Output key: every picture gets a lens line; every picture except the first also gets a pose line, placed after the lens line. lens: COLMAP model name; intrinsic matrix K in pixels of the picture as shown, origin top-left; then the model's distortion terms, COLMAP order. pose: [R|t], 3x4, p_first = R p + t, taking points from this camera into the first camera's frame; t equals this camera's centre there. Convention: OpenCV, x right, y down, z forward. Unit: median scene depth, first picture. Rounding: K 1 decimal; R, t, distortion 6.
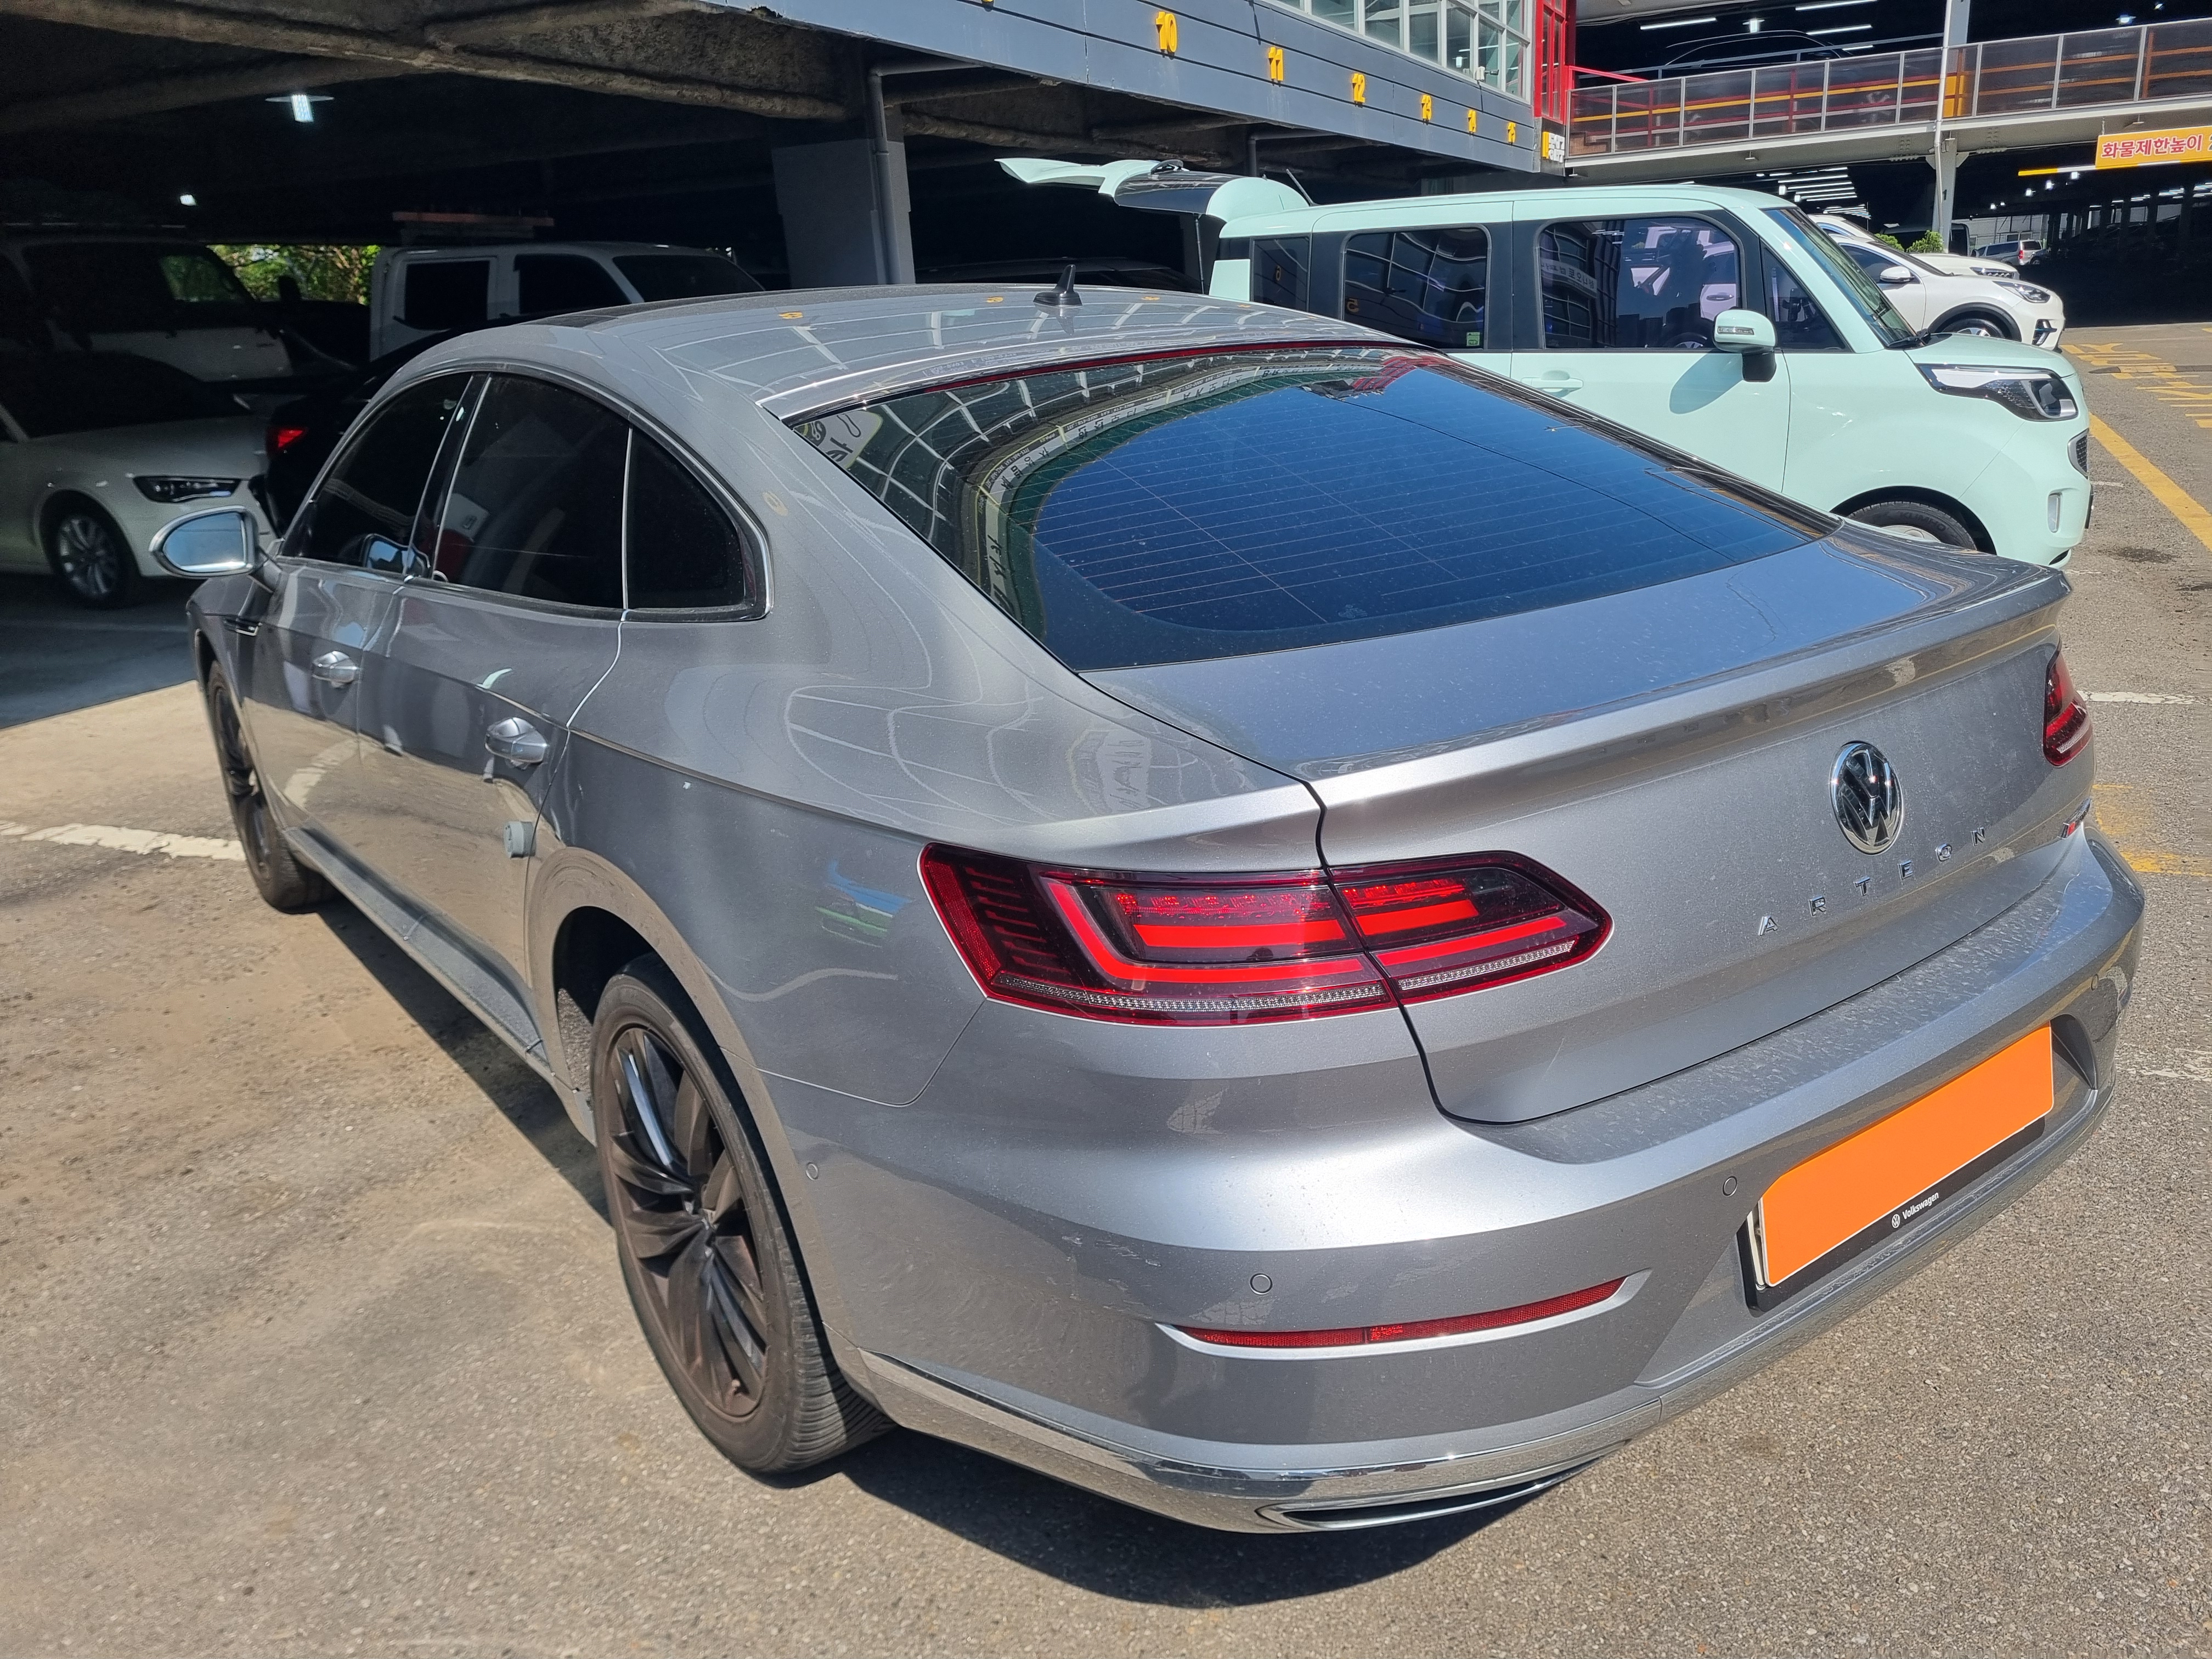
lens RADIAL K [[1678.2, 0, 1106.0], [0, 1678.2, 829.5], [0, 0, 1]] dist [0.062209, -0.062230]
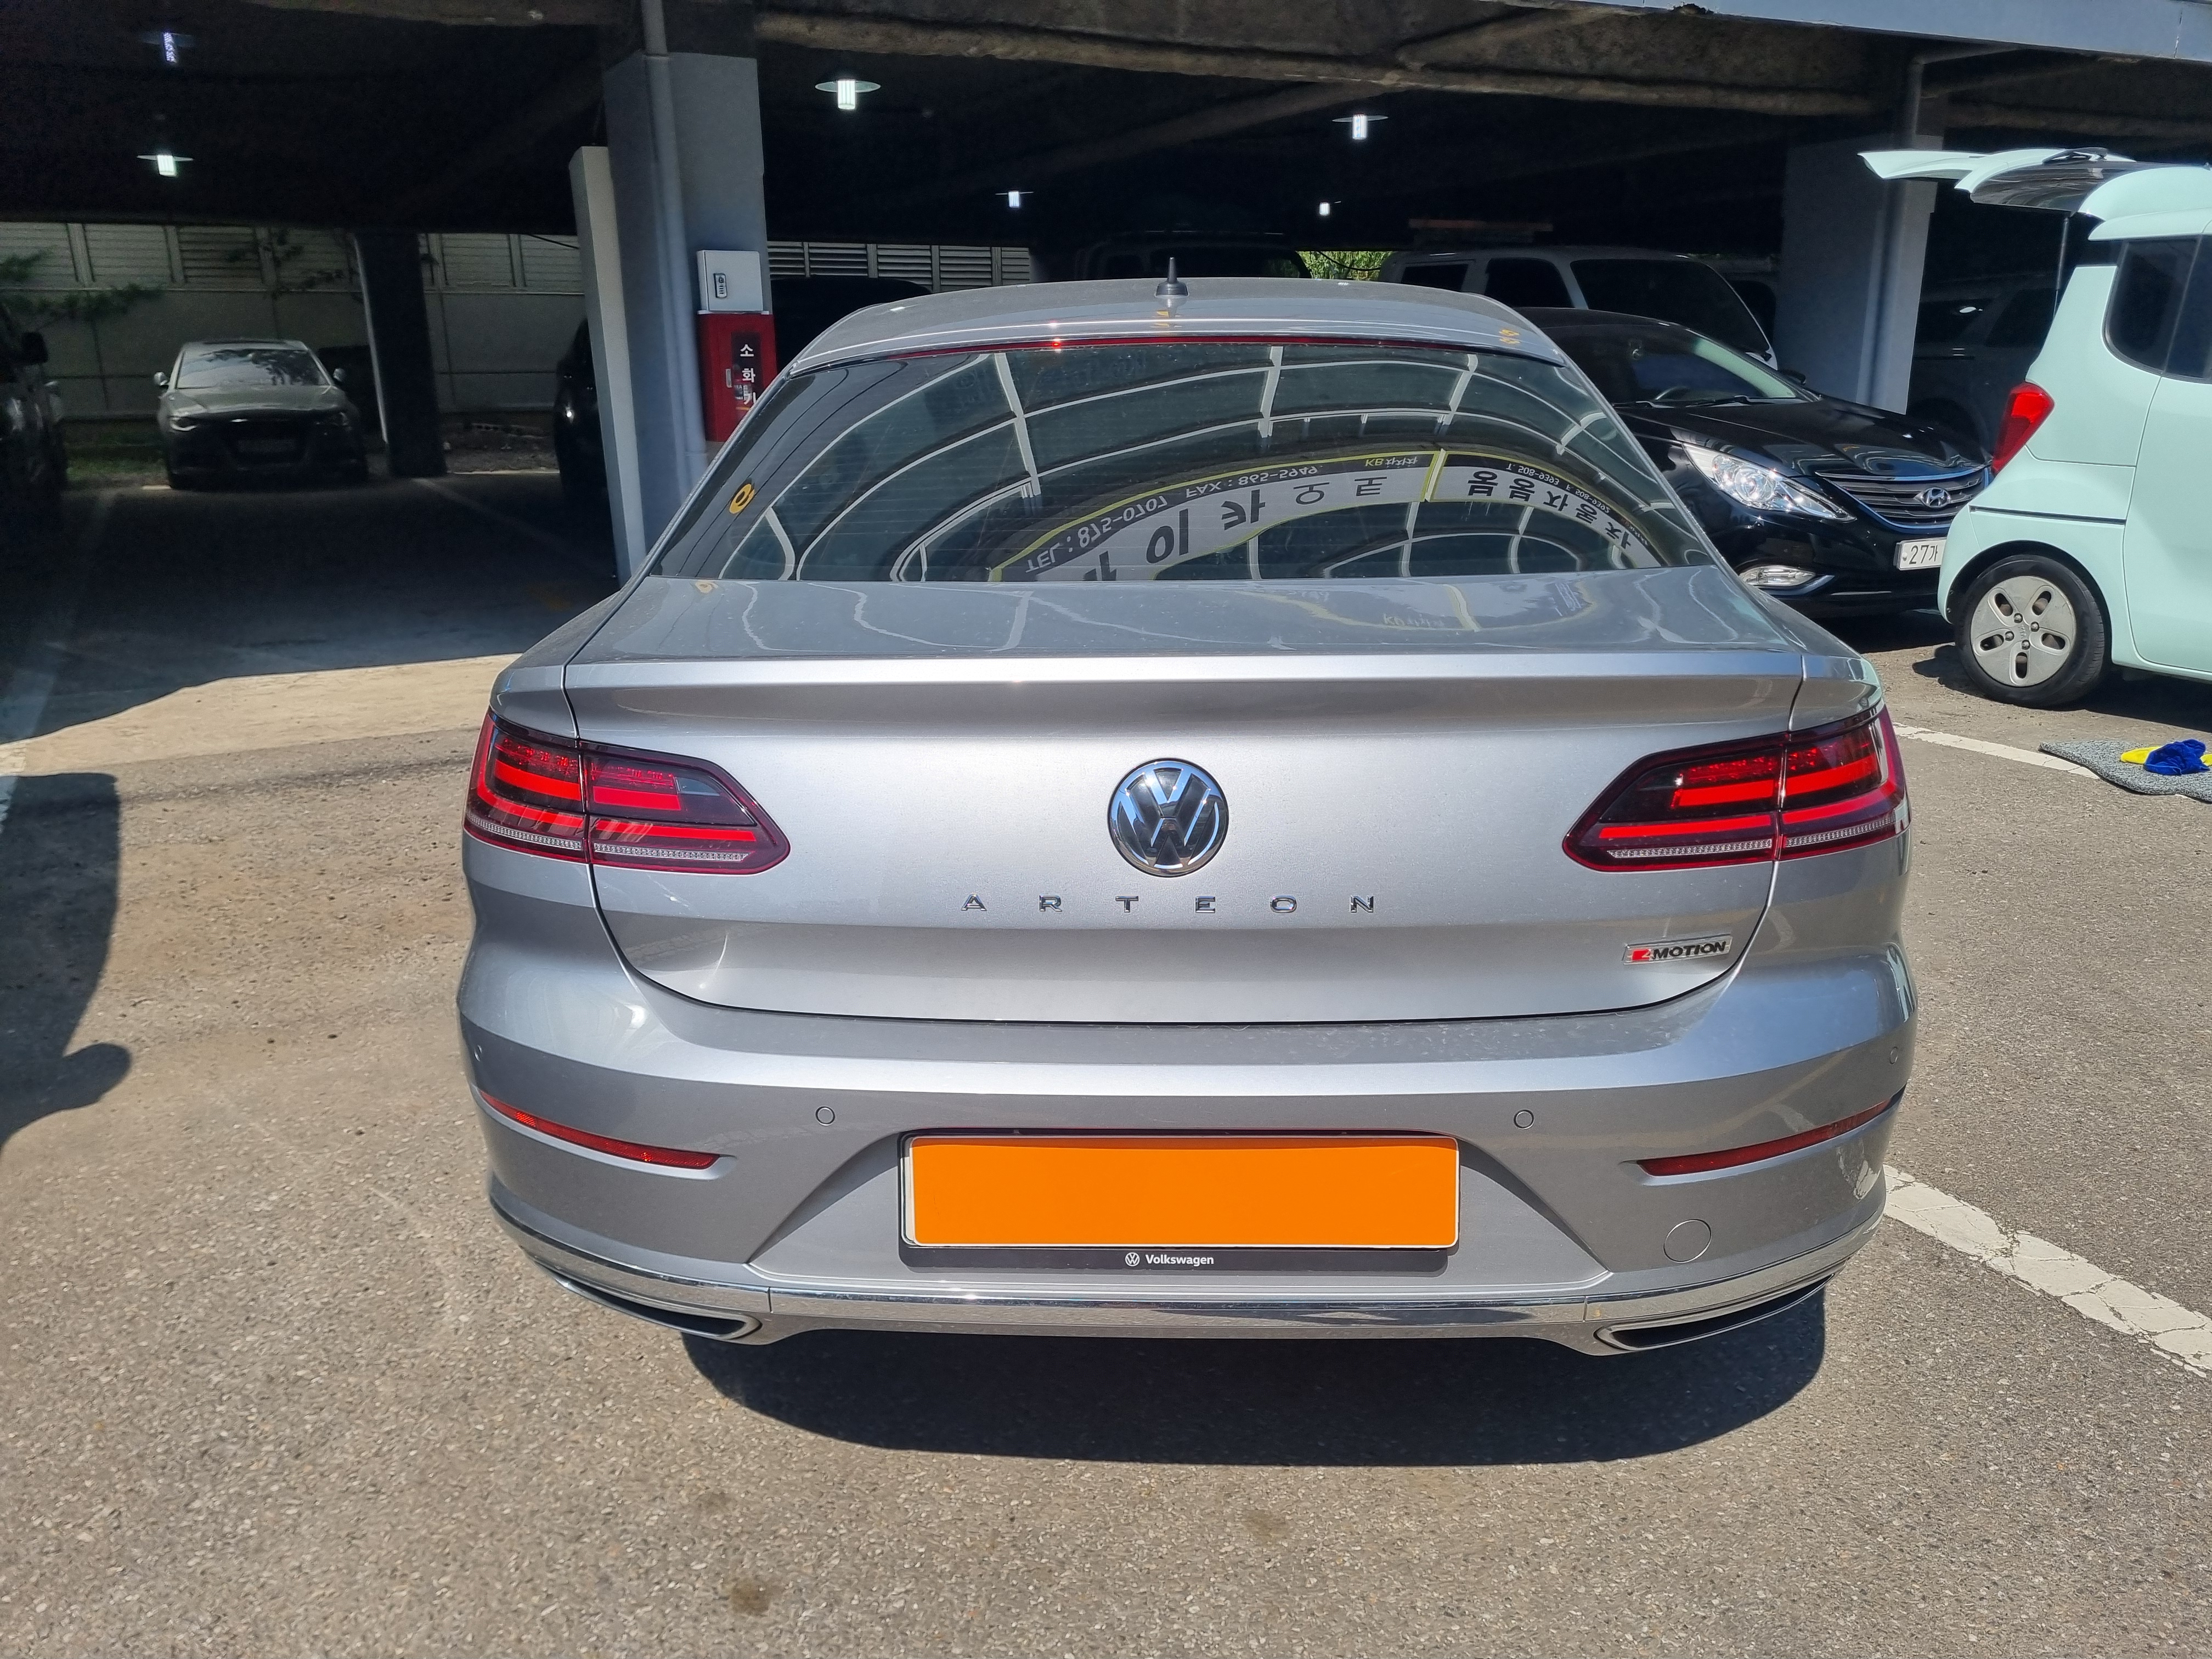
lens RADIAL K [[1680.6, 0, 1110.7], [0, 1680.6, 844.0], [0, 0, 1]] dist [0.066920, -0.065310]
pose [[0.769940, 0.221375, -0.598486, 0.213021], [-0.219931, 0.972489, 0.076779, -0.014836], [0.599018, 0.072510, 0.797446, 0.047279]]
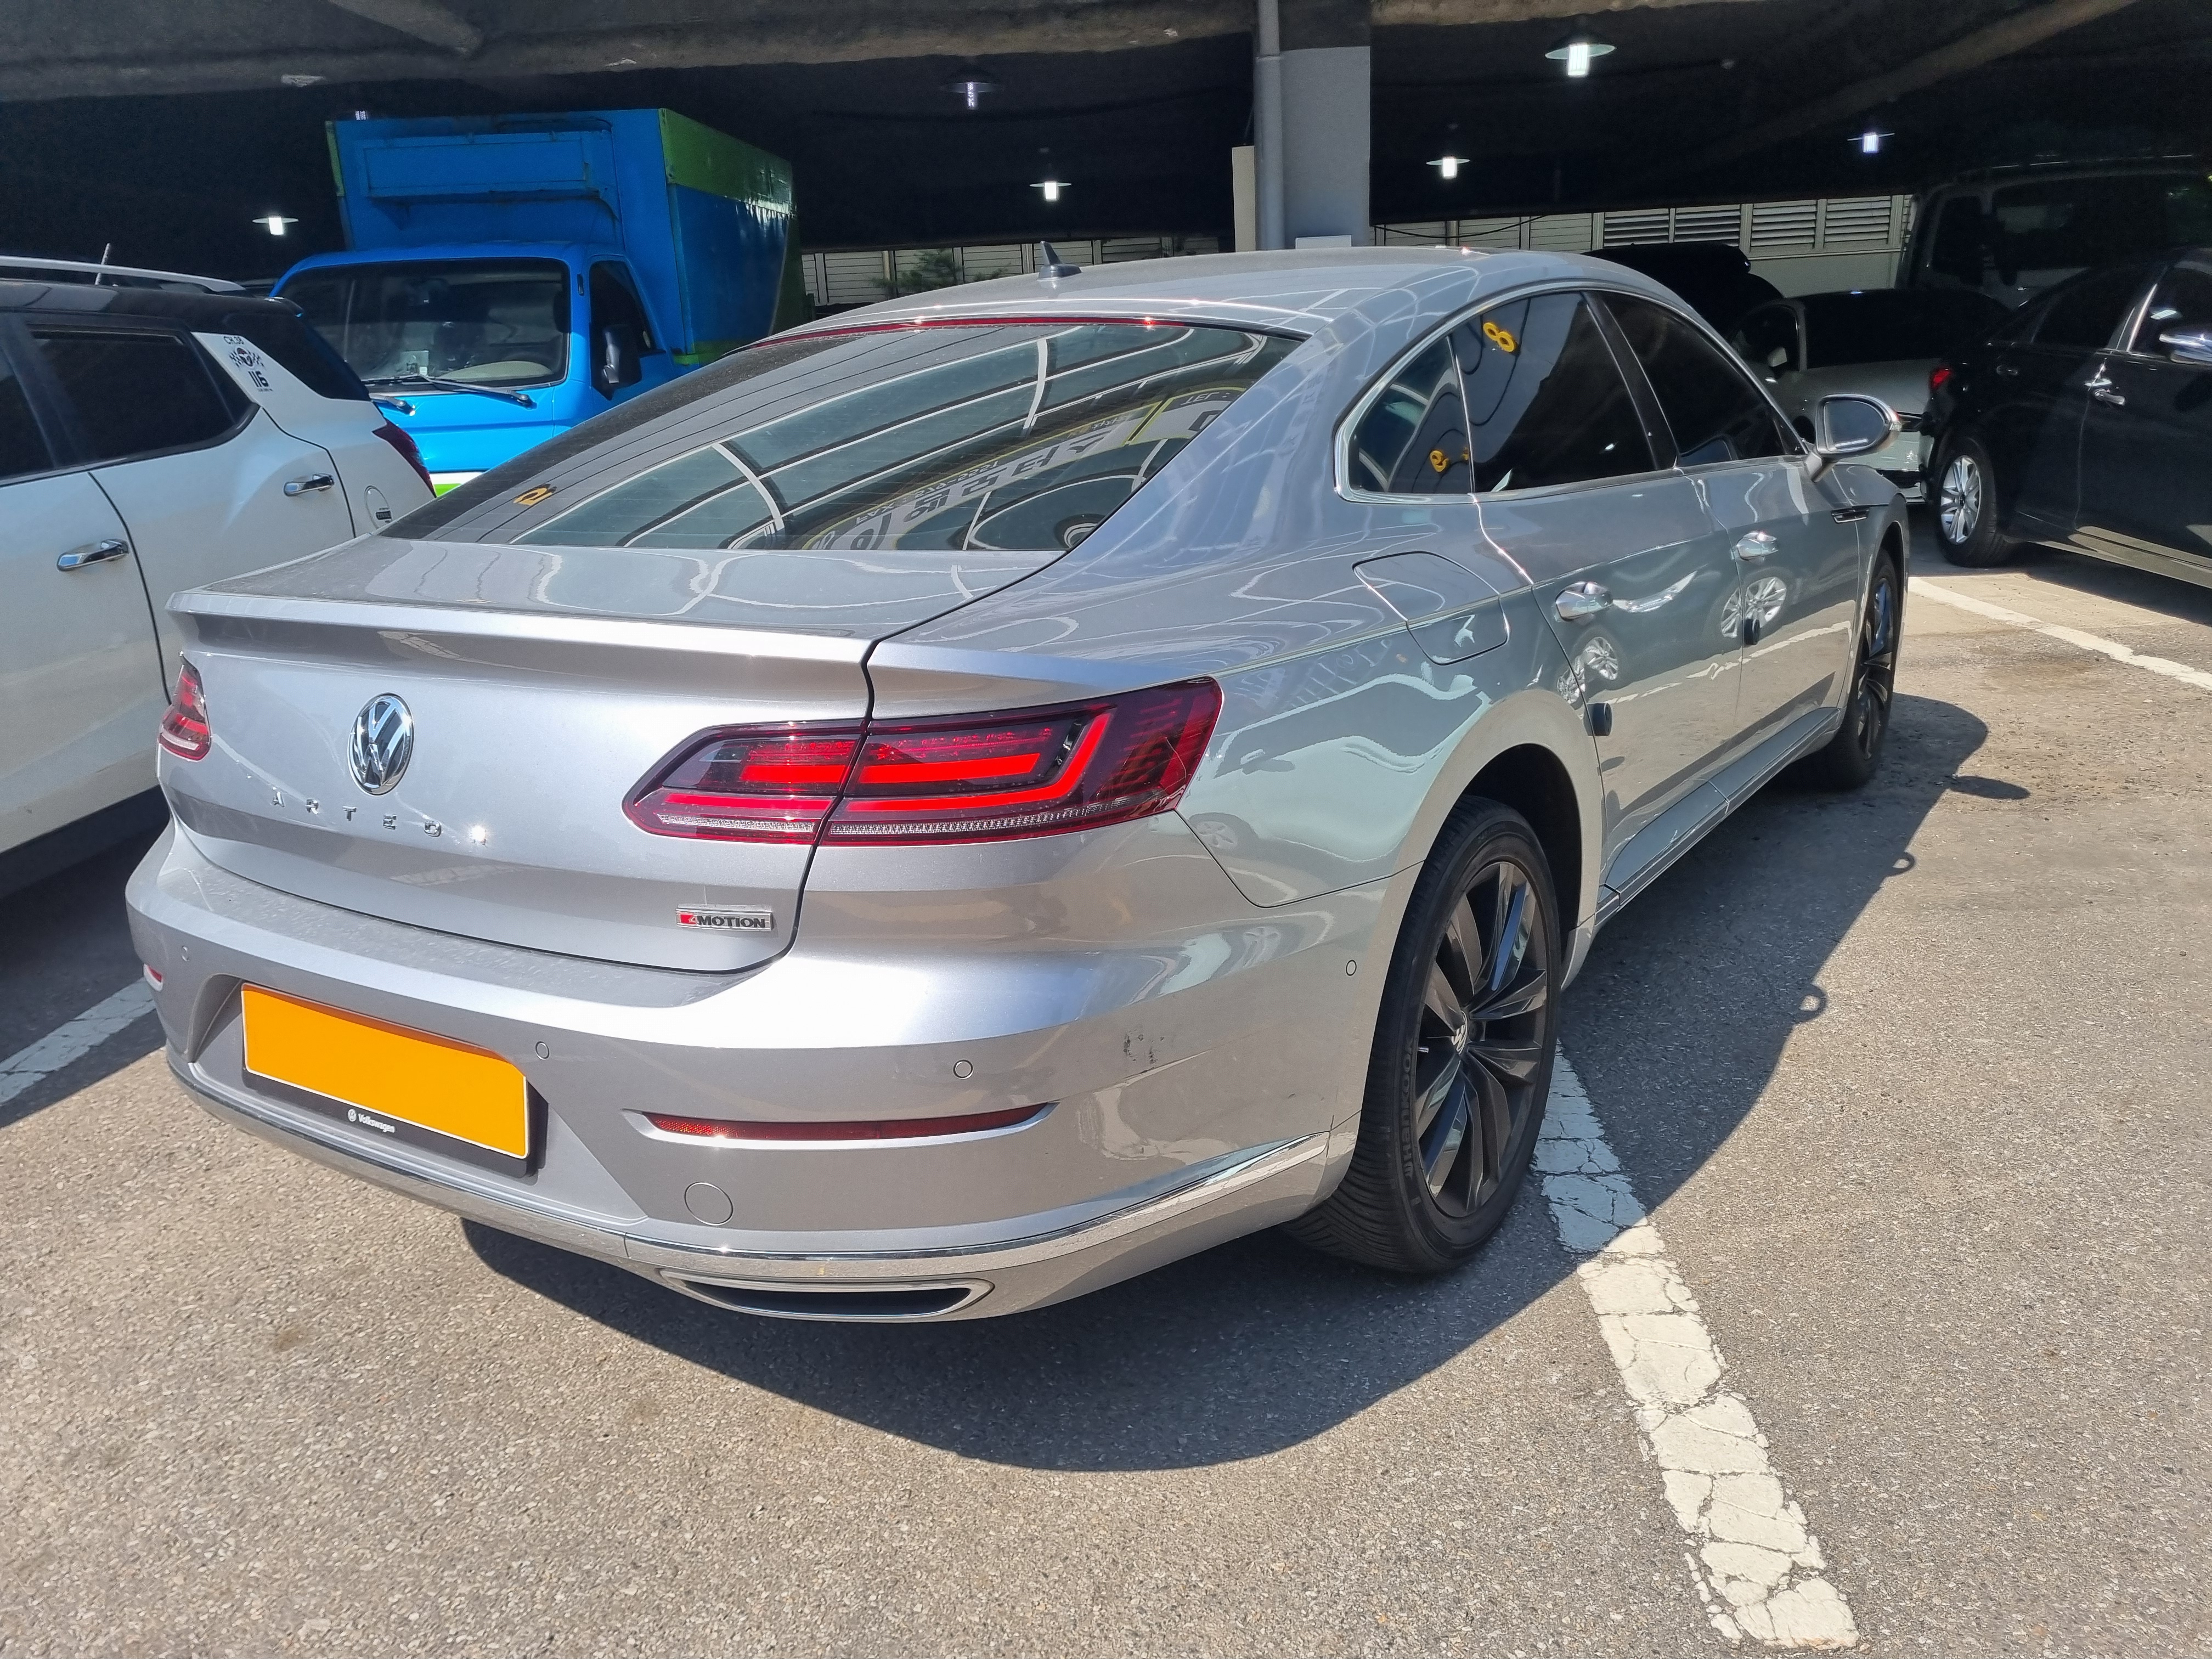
lens RADIAL K [[1678.2, 0, 1106.0], [0, 1678.2, 829.5], [0, 0, 1]] dist [0.062209, -0.062230]
pose [[0.329818, 0.291881, -0.897789, 0.347949], [-0.256634, 0.942910, 0.212272, -0.069641], [0.908493, 0.160392, 0.385895, 0.216383]]
